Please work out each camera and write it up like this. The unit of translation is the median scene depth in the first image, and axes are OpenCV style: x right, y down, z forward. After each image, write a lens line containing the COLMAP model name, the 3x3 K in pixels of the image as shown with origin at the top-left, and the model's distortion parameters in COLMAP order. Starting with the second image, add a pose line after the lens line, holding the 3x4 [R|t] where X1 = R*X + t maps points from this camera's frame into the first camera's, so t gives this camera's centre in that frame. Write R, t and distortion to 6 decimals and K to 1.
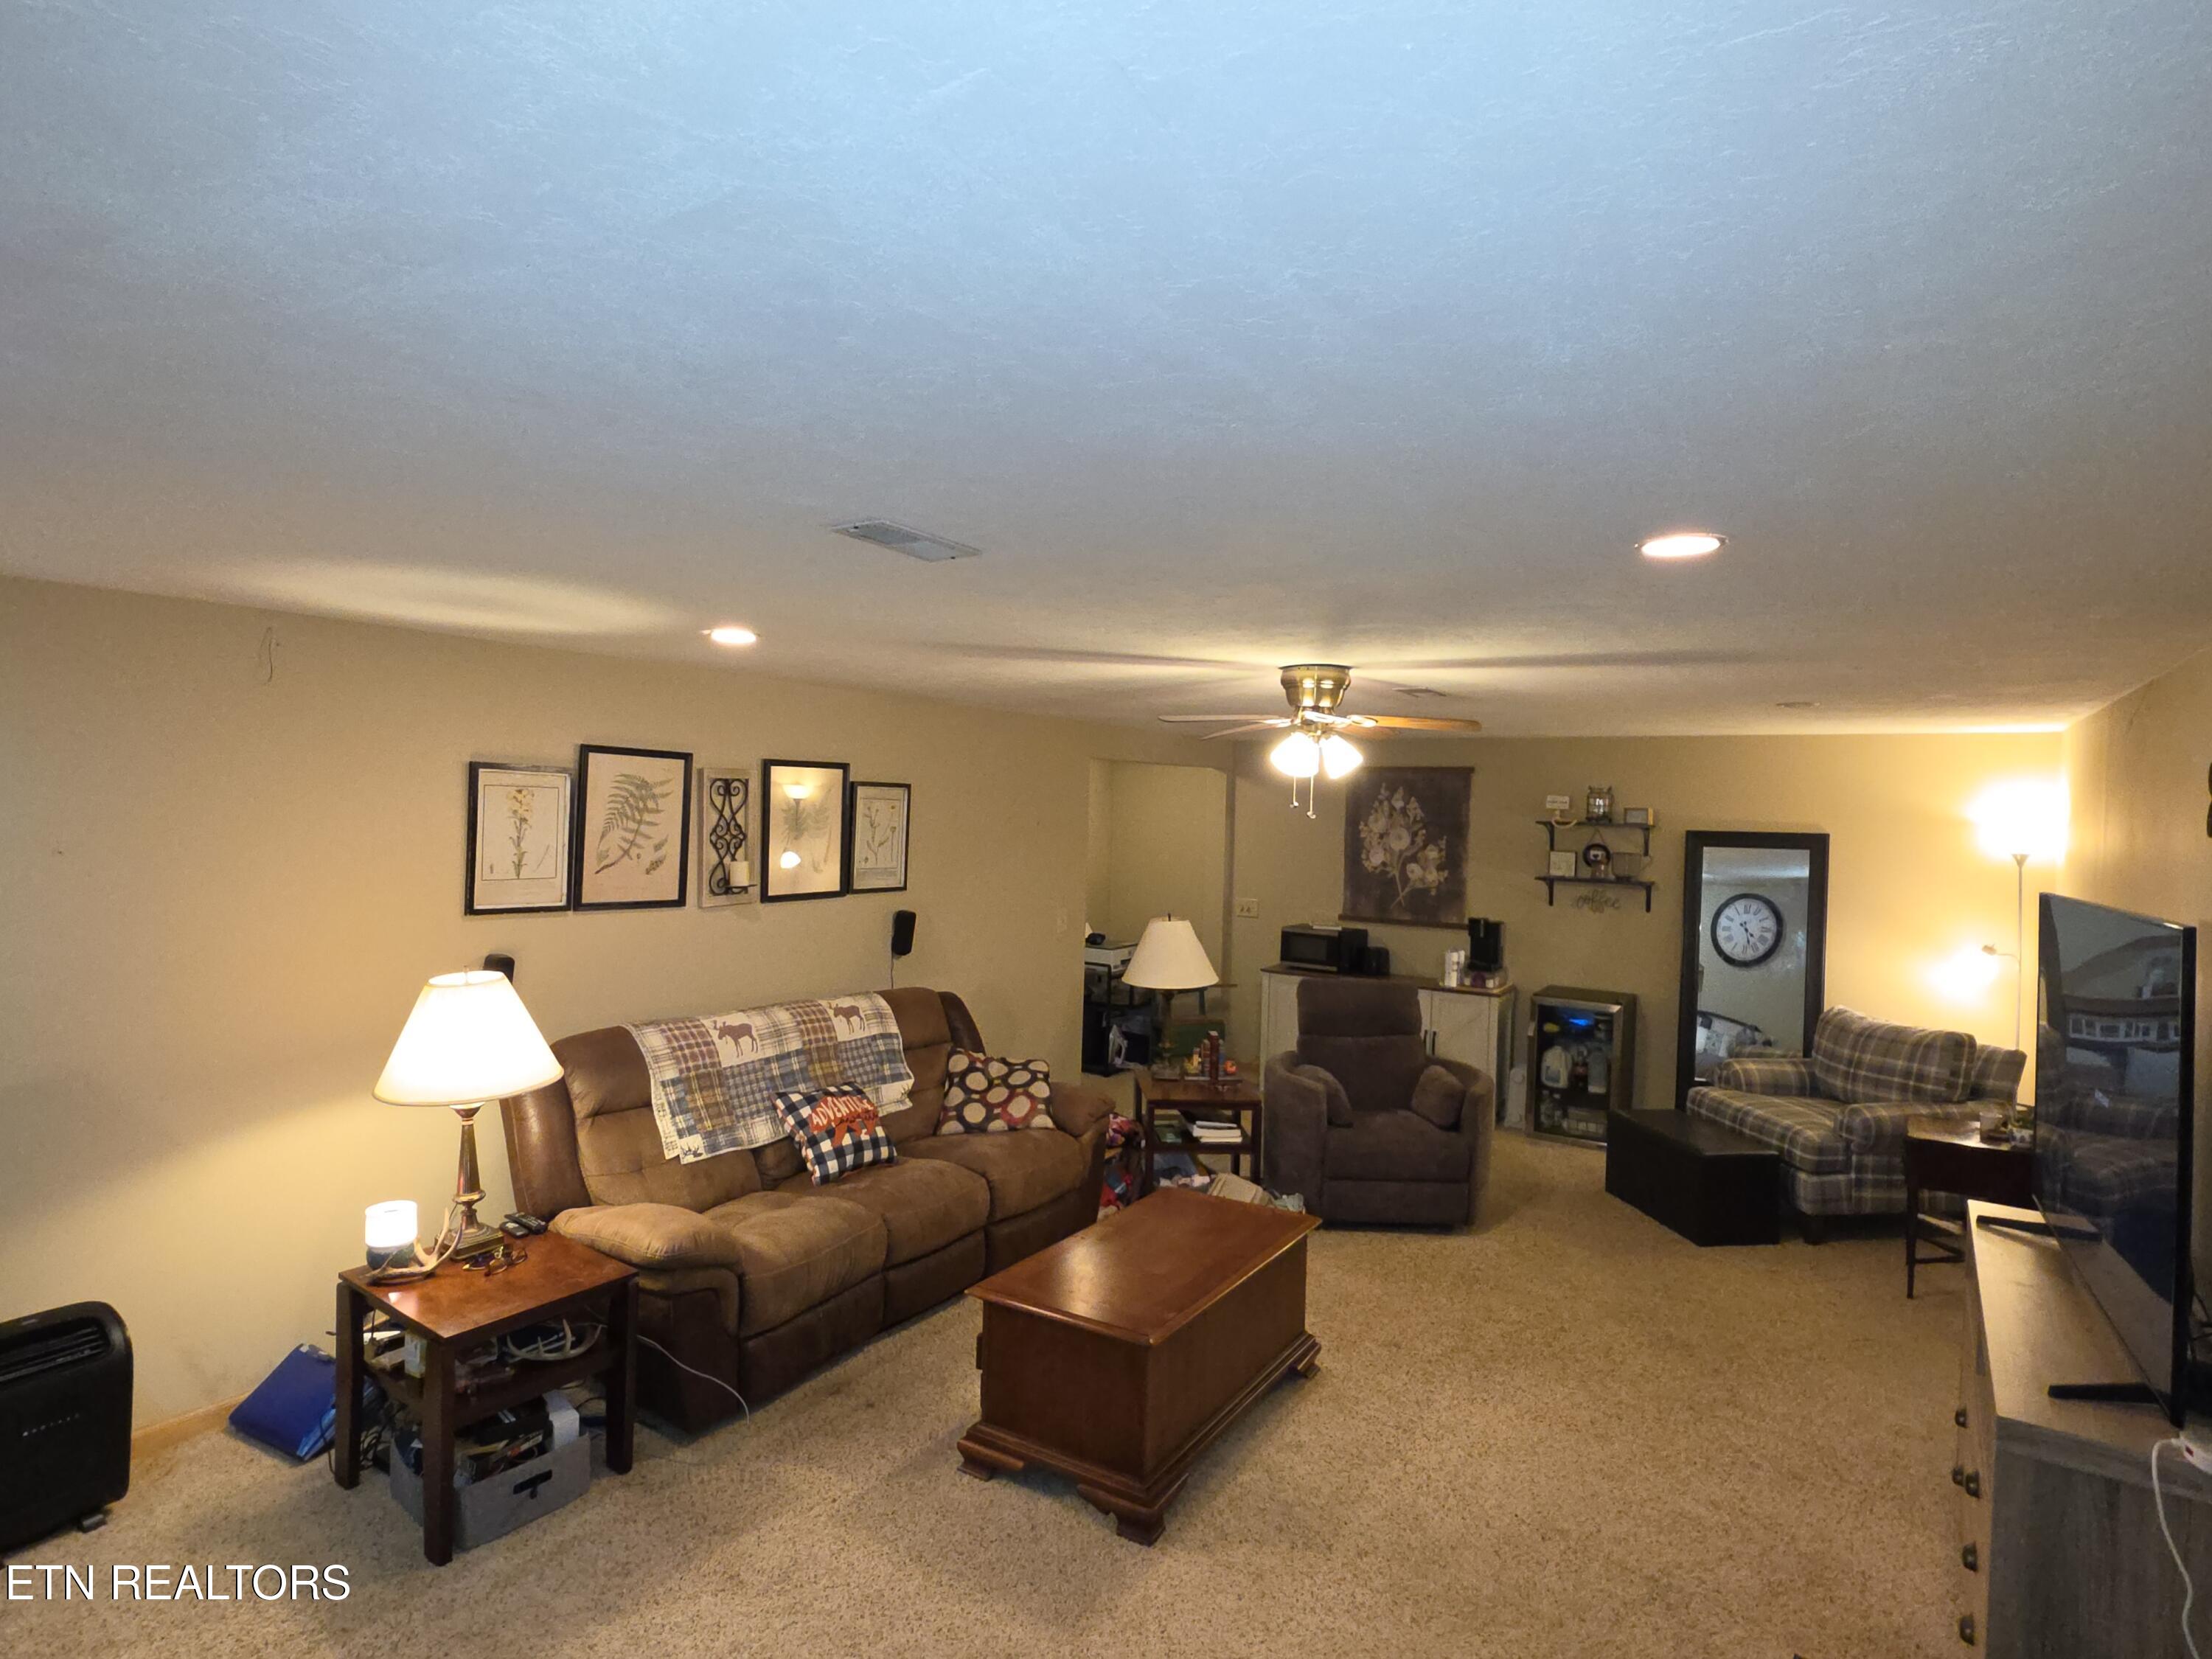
lens RADIAL K [[1187.8, 0, 1095.3], [0, 1187.8, 818.0], [0, 0, 1]] dist [-0.007650, 0.004691]
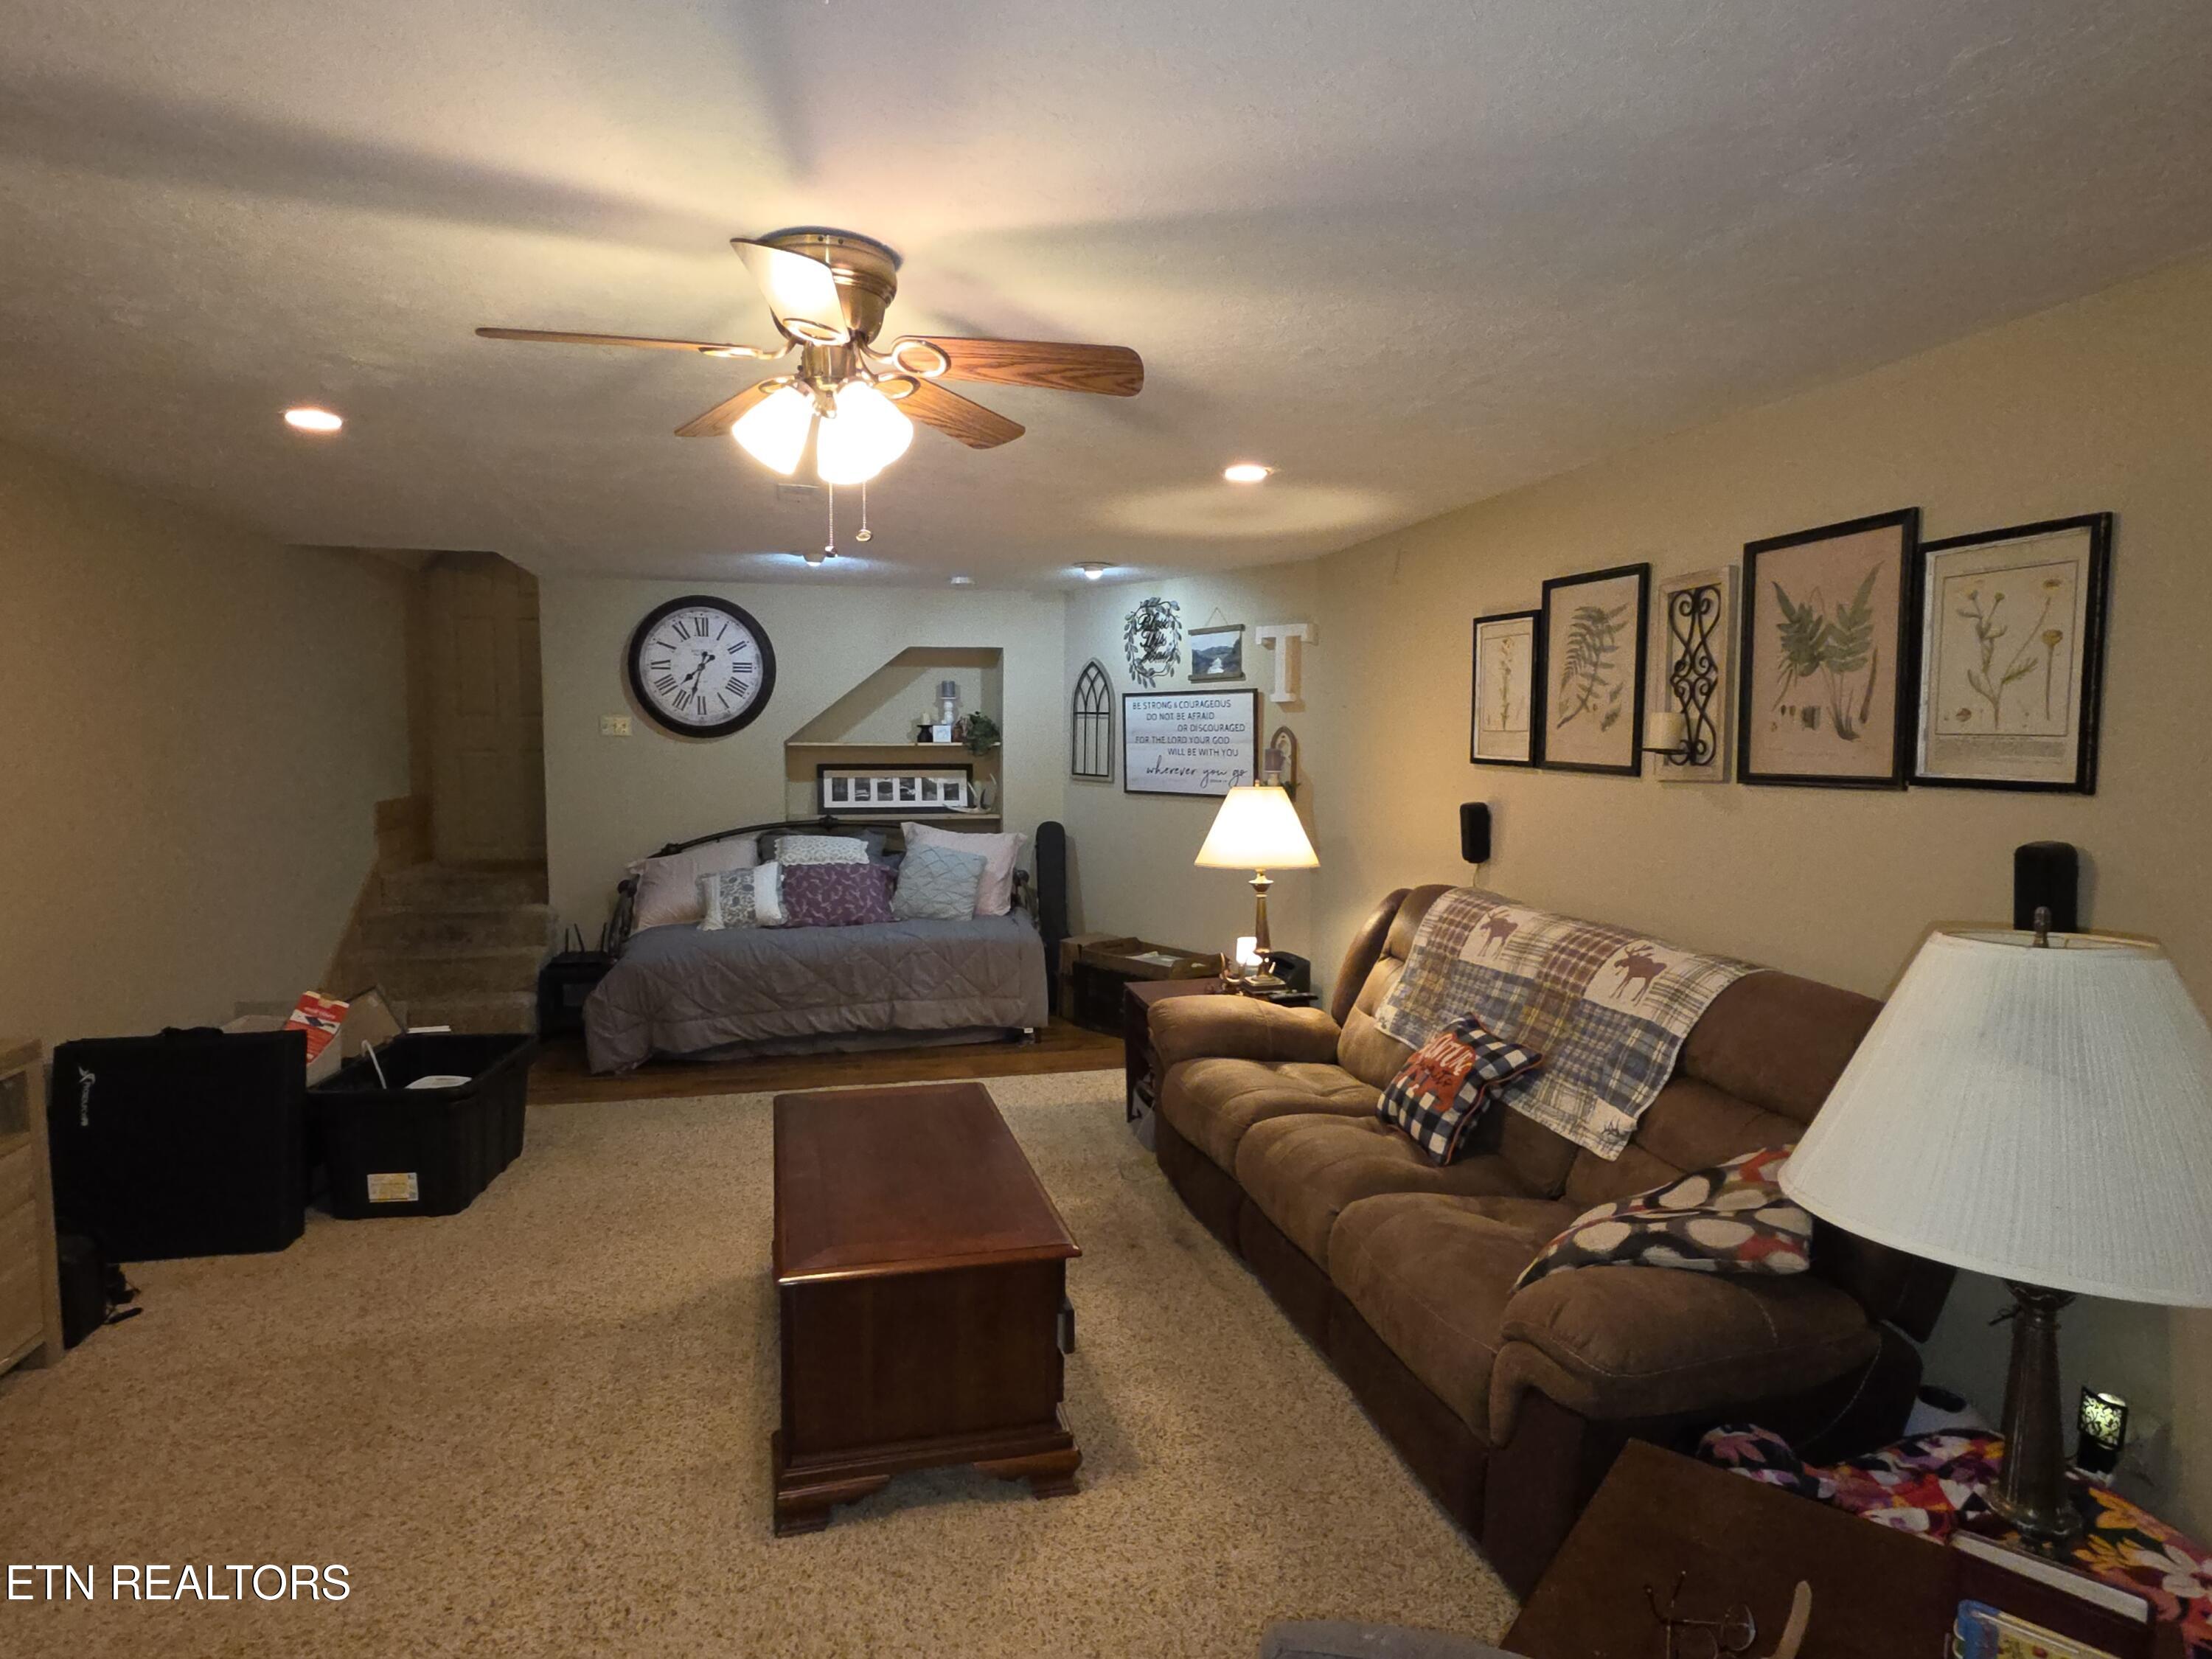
lens RADIAL K [[1187.8, 0, 1090.3], [0, 1187.8, 839.0], [0, 0, 1]] dist [-0.007650, 0.004691]
pose [[-0.684032, 0.026593, -0.728967, 0.427821], [-0.037599, 0.996722, 0.071642, 0.075236], [0.728482, 0.076413, -0.680790, 1.291646]]
